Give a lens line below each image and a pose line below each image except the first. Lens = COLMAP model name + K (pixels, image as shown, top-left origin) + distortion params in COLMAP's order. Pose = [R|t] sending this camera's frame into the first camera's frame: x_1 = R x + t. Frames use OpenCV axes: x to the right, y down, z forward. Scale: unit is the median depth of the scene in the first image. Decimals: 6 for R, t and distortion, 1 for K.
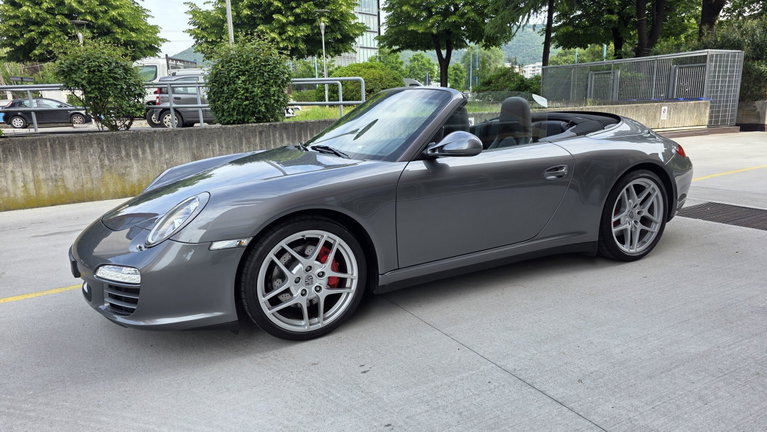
lens RADIAL K [[515.6, 0, 394.0], [0, 515.6, 212.6], [0, 0, 1]] dist [0.063254, -0.057602]
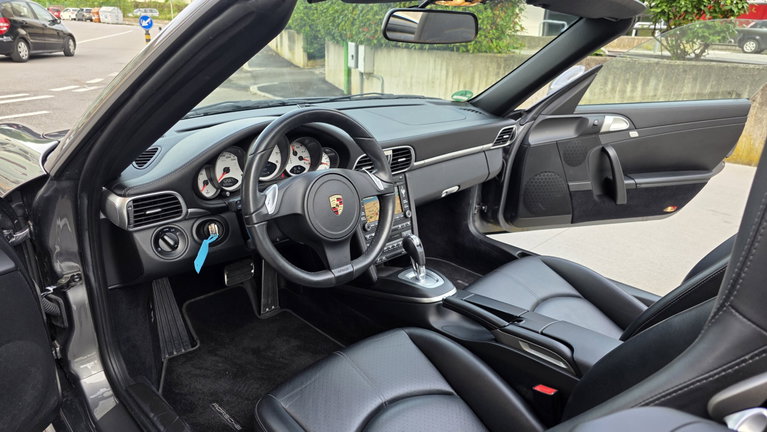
lens RADIAL K [[515.6, 0, 381.6], [0, 515.6, 224.2], [0, 0, 1]] dist [0.063254, -0.057602]
pose [[0.267804, 0.382362, -0.884353, 0.148241], [-0.241662, 0.915196, 0.322516, -0.084998], [0.932674, 0.127344, 0.337495, 0.394729]]
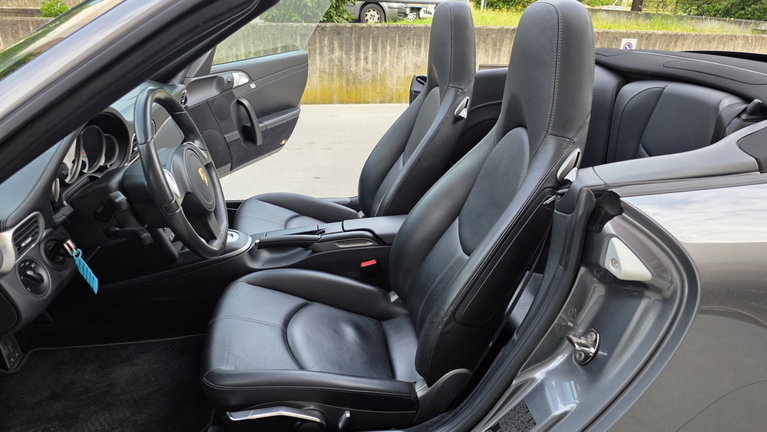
lens RADIAL K [[515.6, 0, 388.1], [0, 515.6, 222.4], [0, 0, 1]] dist [0.063254, -0.057602]
pose [[0.940509, 0.190456, -0.281371, 0.114889], [-0.134559, 0.969201, 0.206261, -0.067883], [0.311989, -0.156129, 0.937170, 0.309881]]
